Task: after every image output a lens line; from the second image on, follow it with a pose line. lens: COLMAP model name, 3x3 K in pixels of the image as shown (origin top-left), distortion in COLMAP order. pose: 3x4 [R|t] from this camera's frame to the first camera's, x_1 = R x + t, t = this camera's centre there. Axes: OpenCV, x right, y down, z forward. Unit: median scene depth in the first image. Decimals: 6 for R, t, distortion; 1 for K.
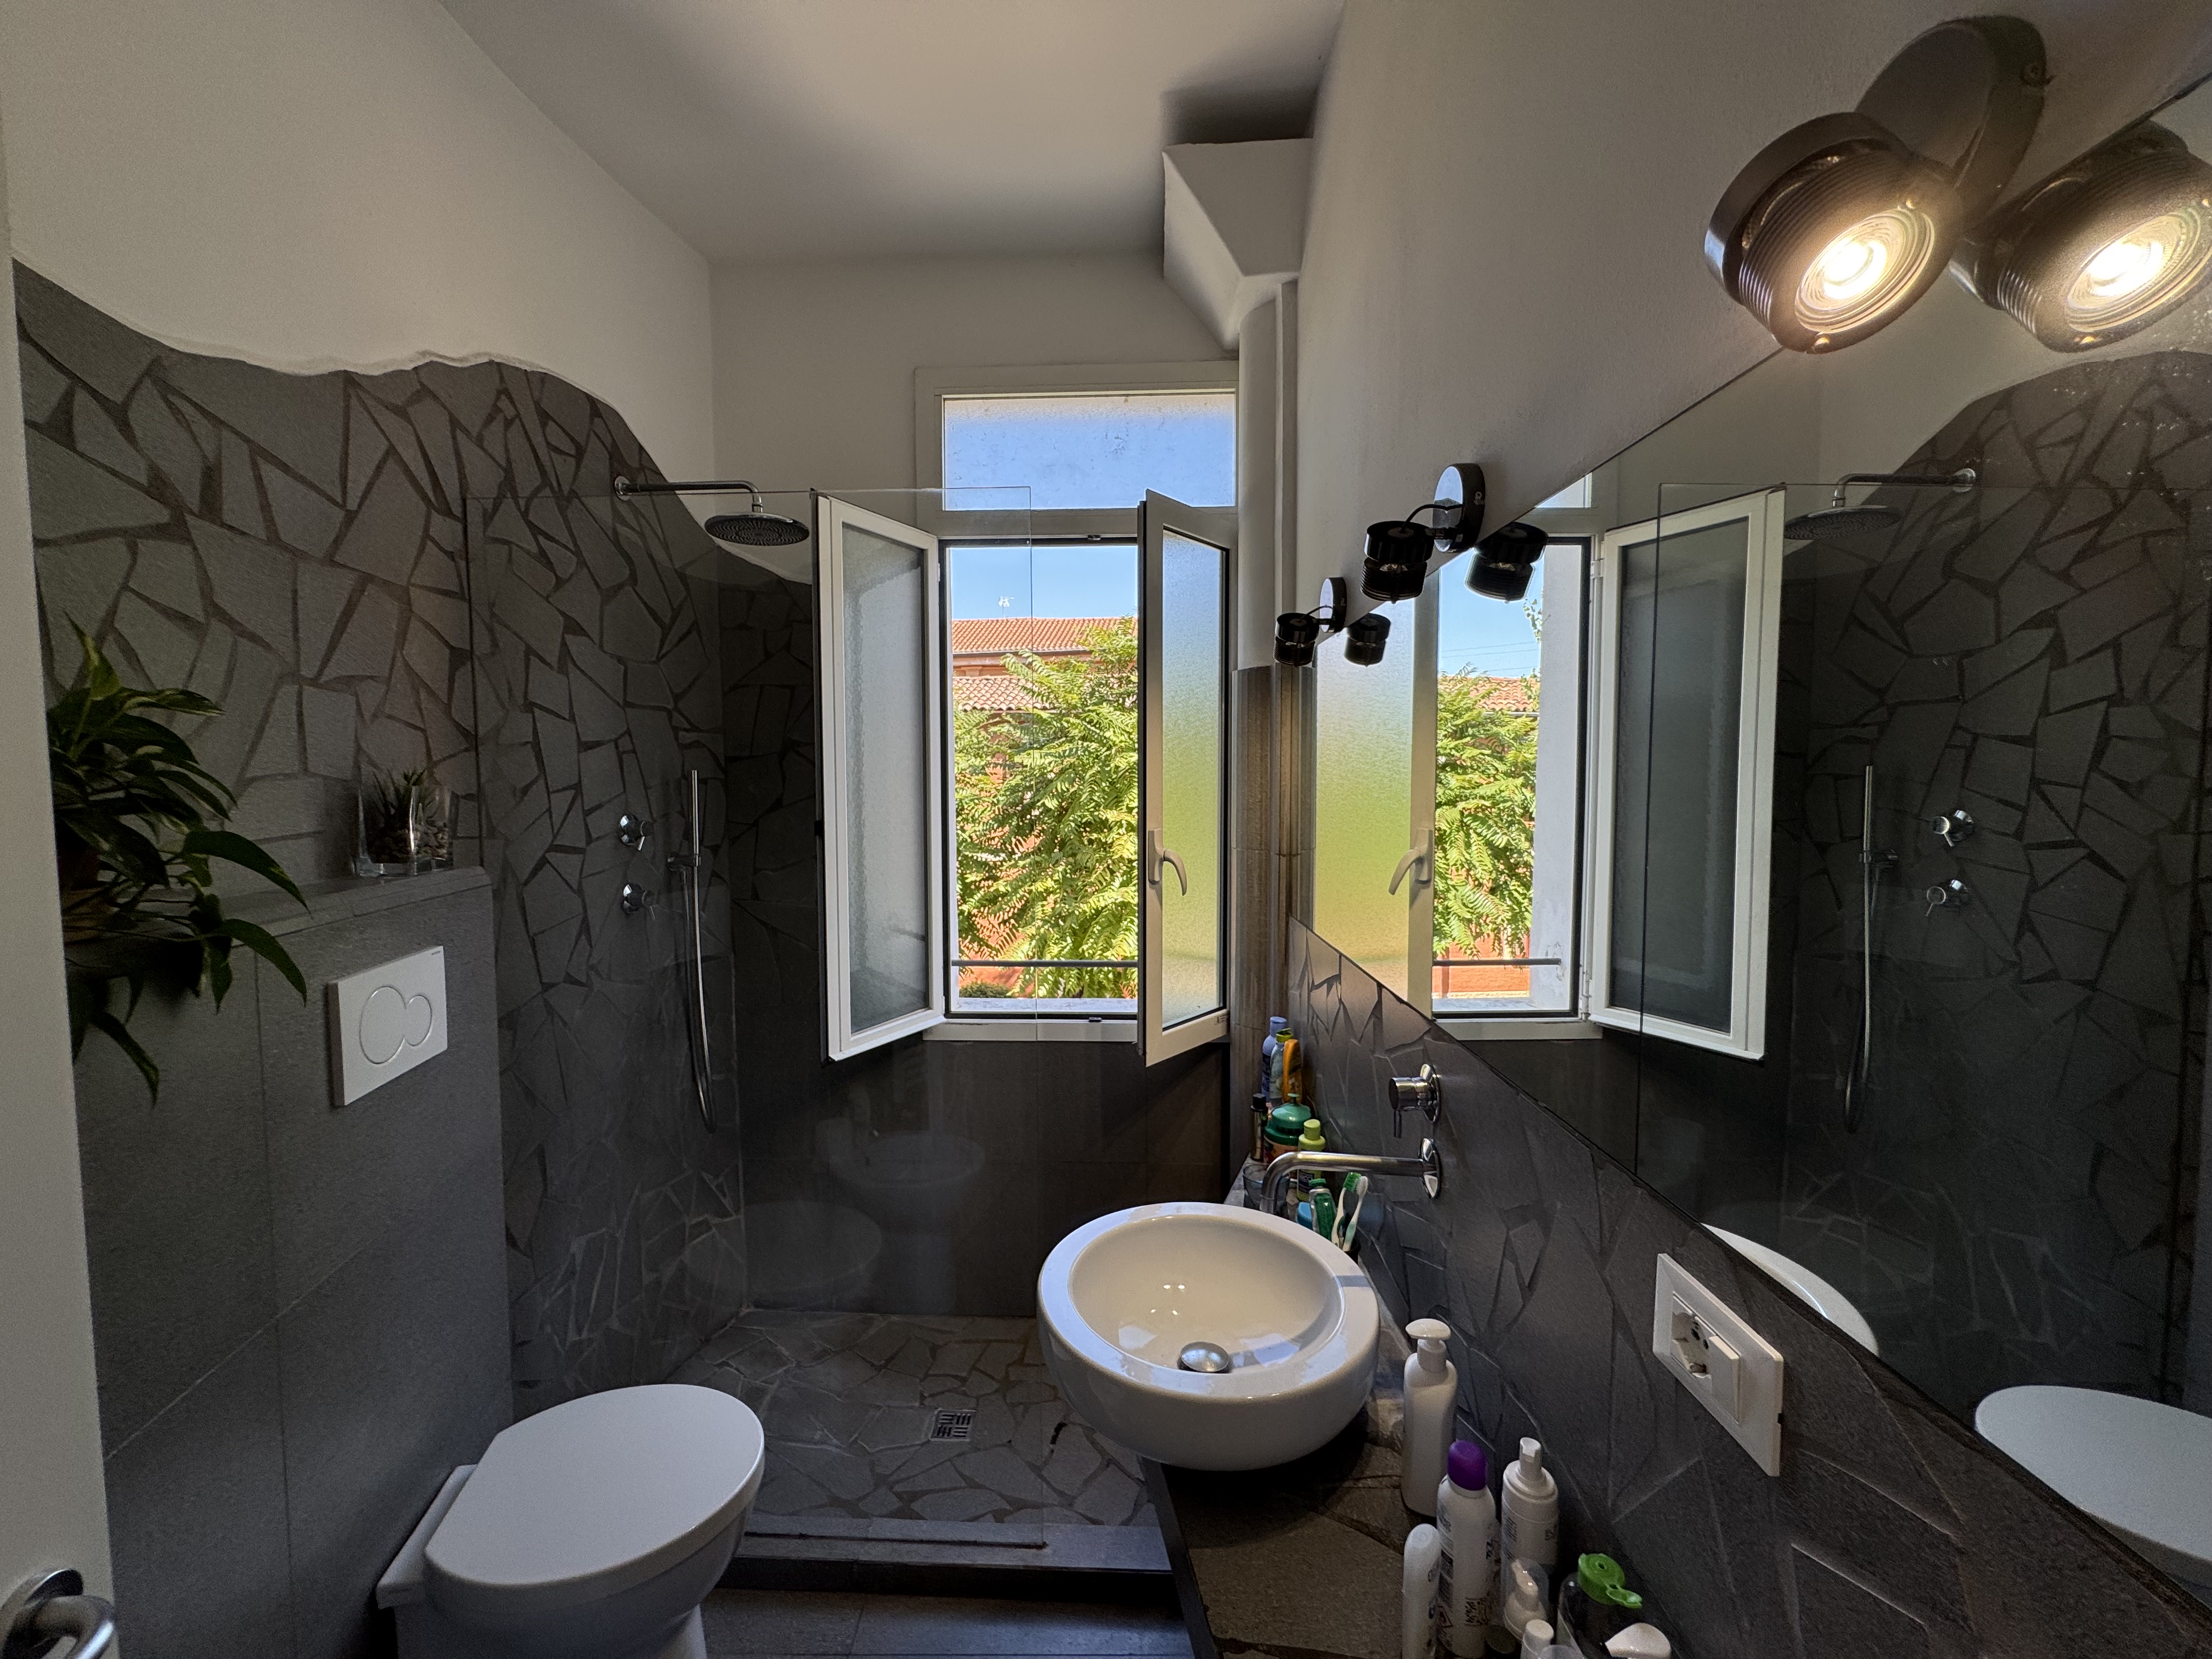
lens RADIAL K [[883.0, 0, 1118.9], [0, 883.0, 823.0], [0, 0, 1]] dist [-0.003454, 0.000501]
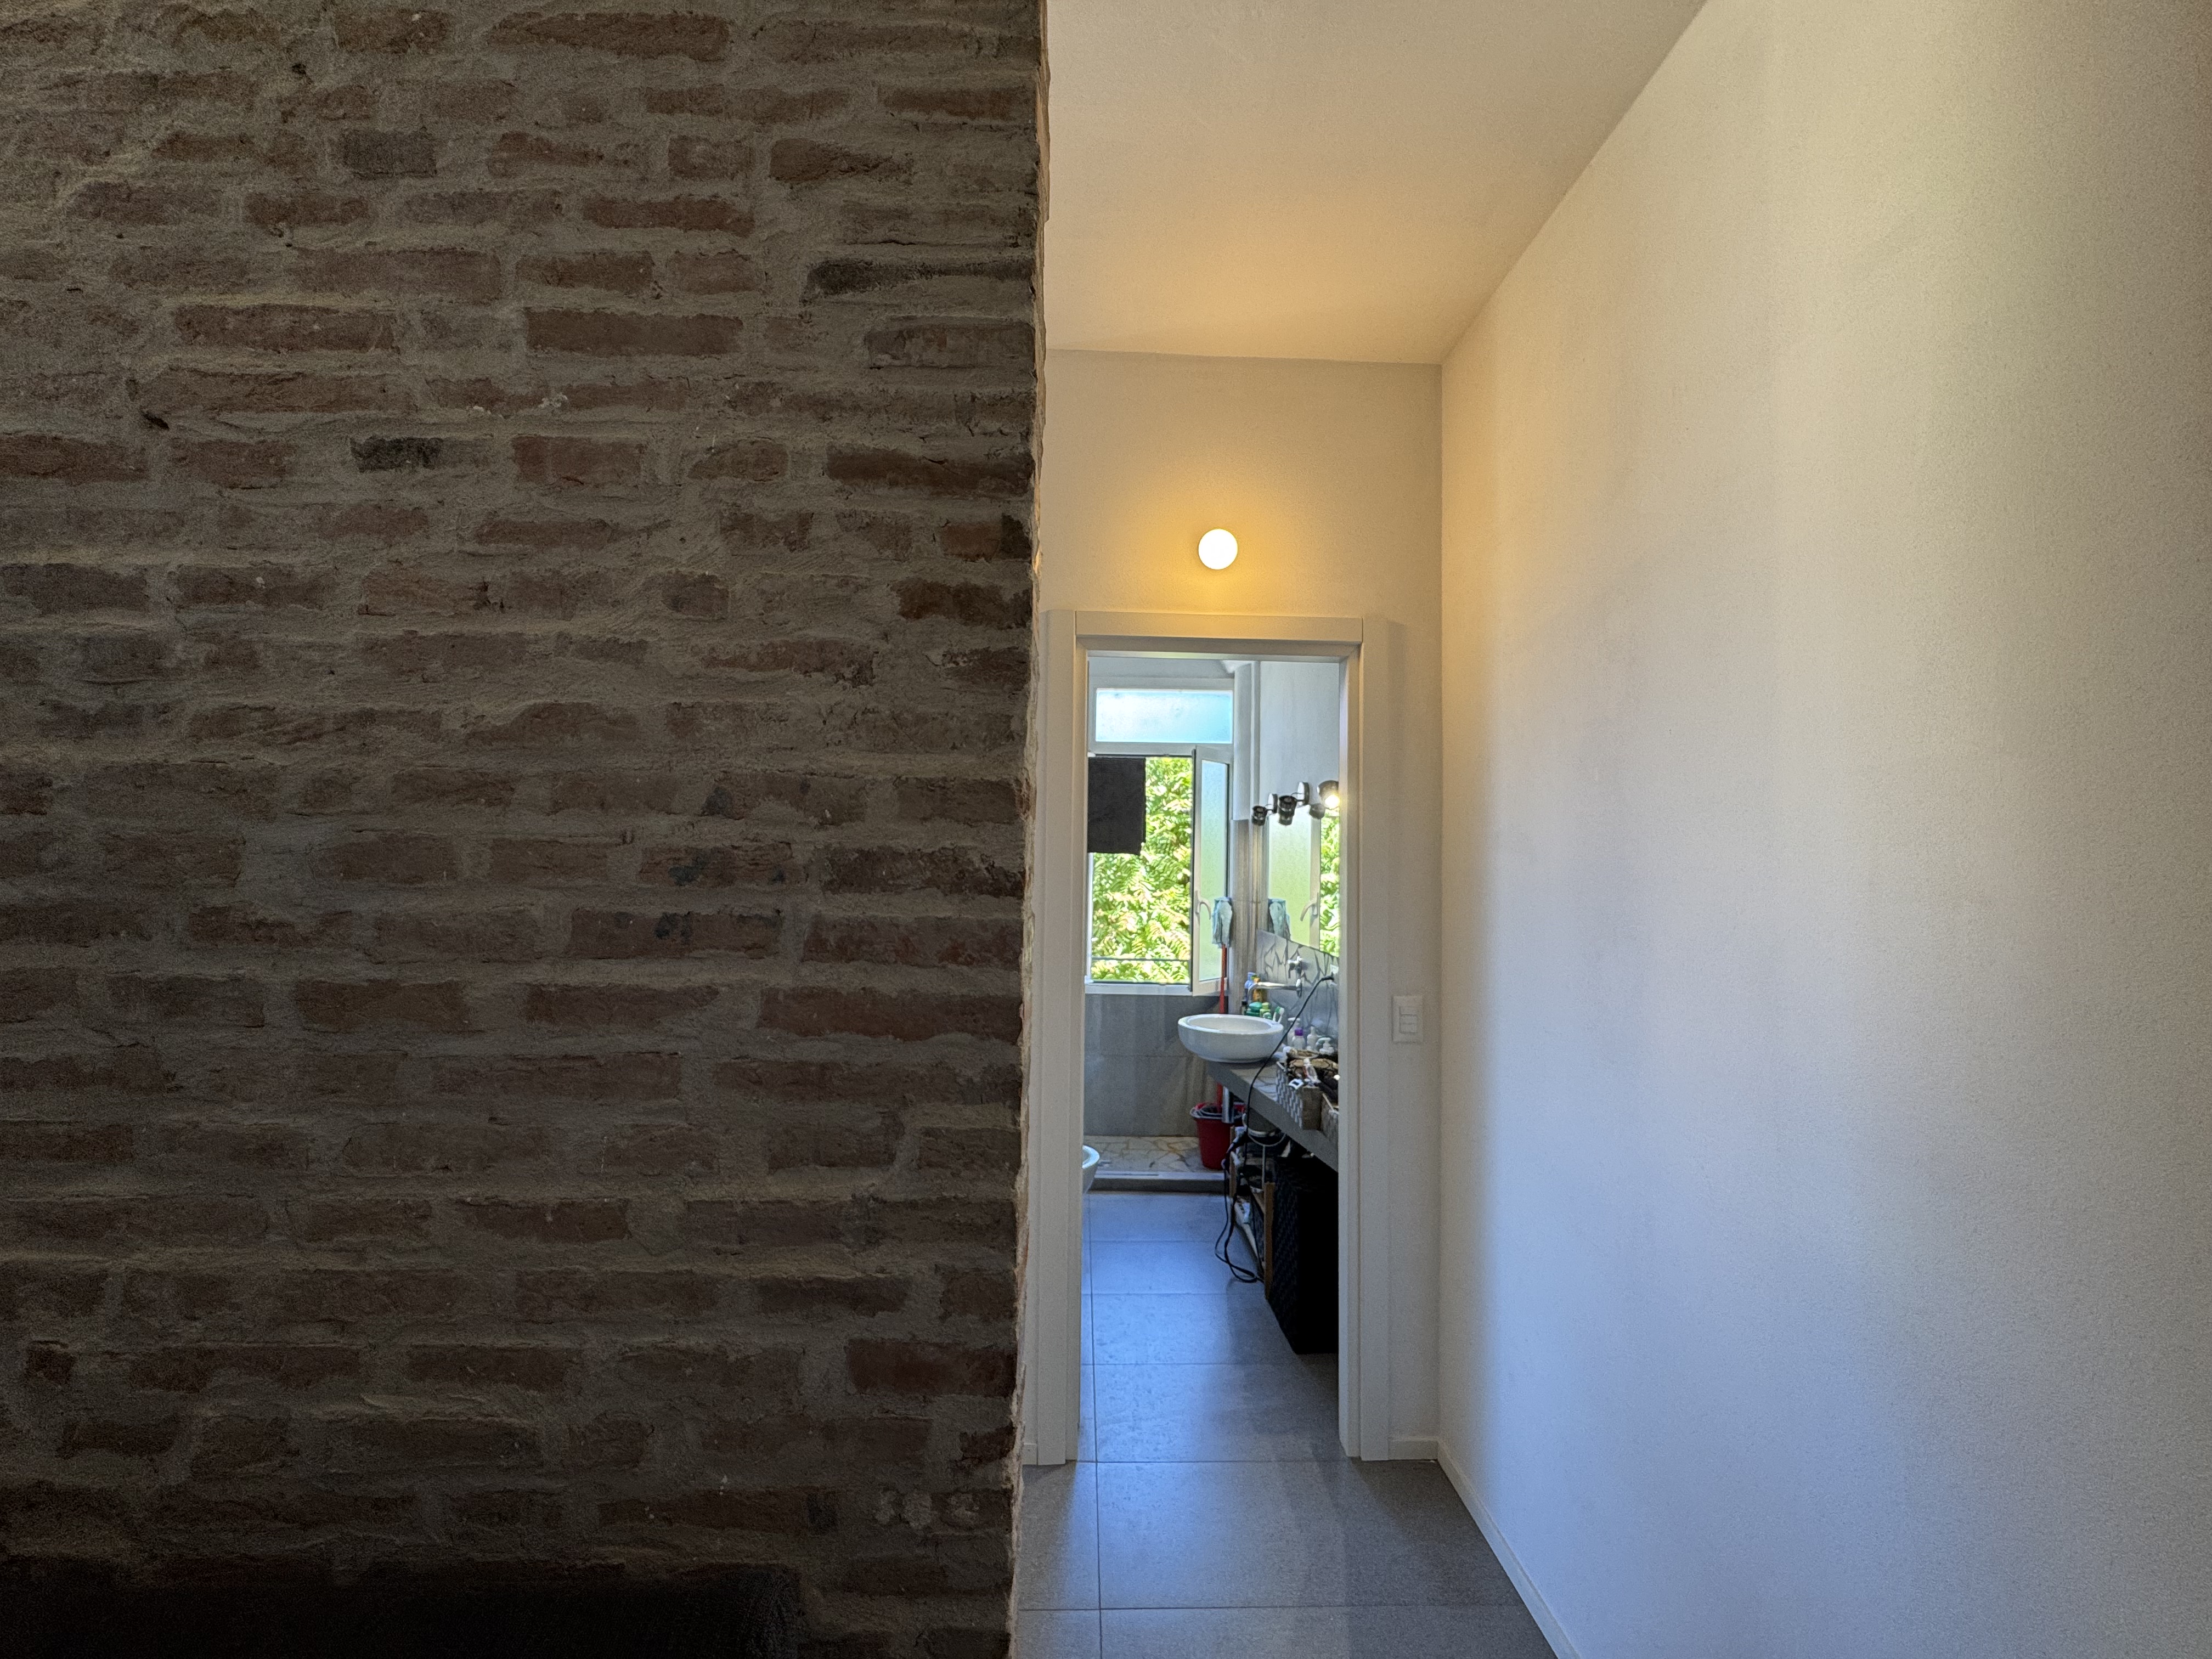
lens RADIAL K [[883.0, 0, 1111.7], [0, 883.0, 827.6], [0, 0, 1]] dist [-0.003454, 0.000501]
pose [[0.999508, 0.020517, 0.023710, -0.240789], [-0.018152, 0.995217, -0.095992, 0.069285], [-0.025566, 0.095515, 0.995100, -1.282611]]
